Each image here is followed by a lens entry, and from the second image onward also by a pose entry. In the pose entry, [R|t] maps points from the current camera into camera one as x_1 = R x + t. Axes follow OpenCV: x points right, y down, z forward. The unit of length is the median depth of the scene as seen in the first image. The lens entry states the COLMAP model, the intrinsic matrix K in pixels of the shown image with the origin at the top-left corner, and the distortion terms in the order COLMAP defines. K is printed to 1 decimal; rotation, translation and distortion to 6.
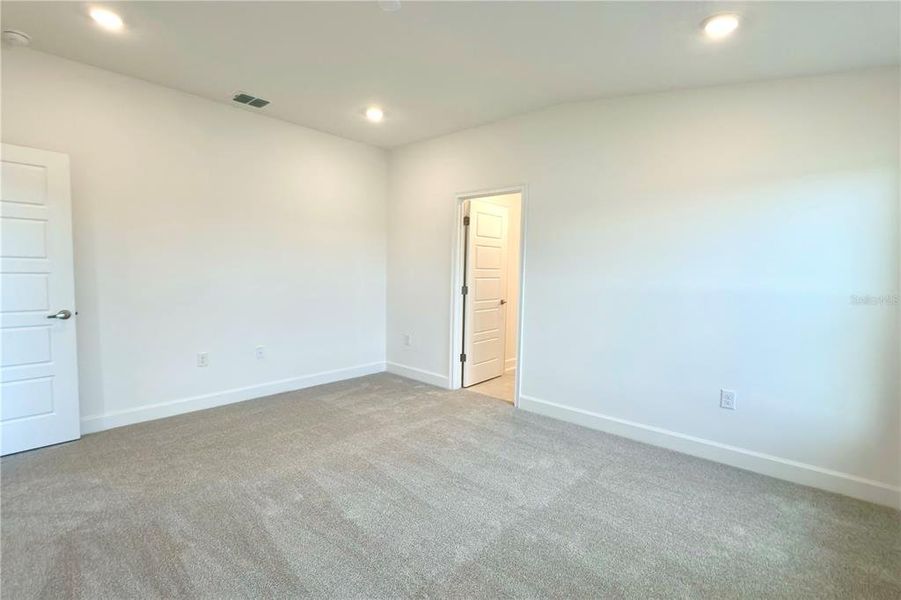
lens RADIAL K [[415.9, 0, 450.5], [0, 415.9, 300.0], [0, 0, 1]] dist [0.000142, -0.000174]
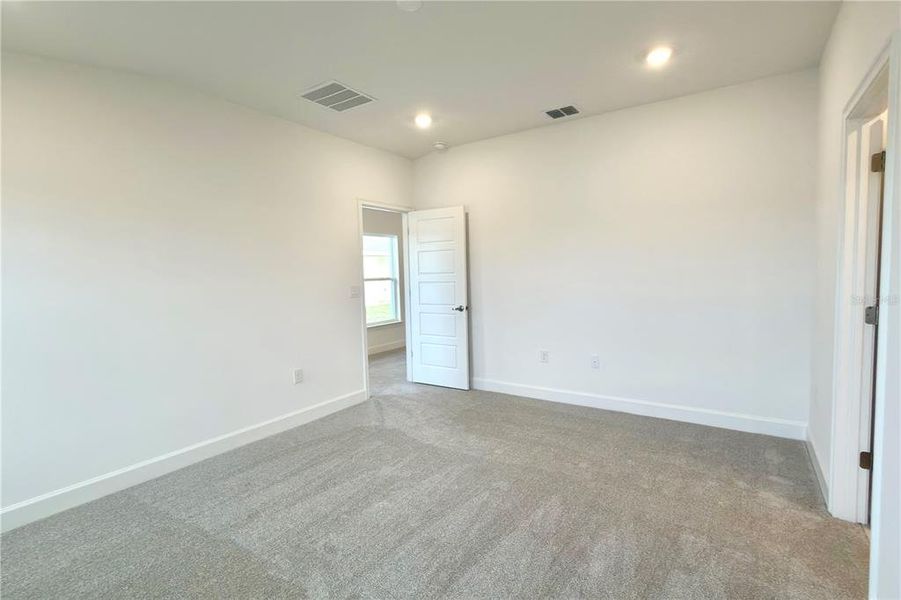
lens RADIAL K [[415.9, 0, 450.5], [0, 415.9, 300.0], [0, 0, 1]] dist [0.000142, -0.000174]
pose [[0.158029, 0.043299, -0.986485, 0.587170], [-0.045428, 0.998299, 0.036540, -0.049838], [0.986389, 0.039040, 0.159727, 0.677235]]
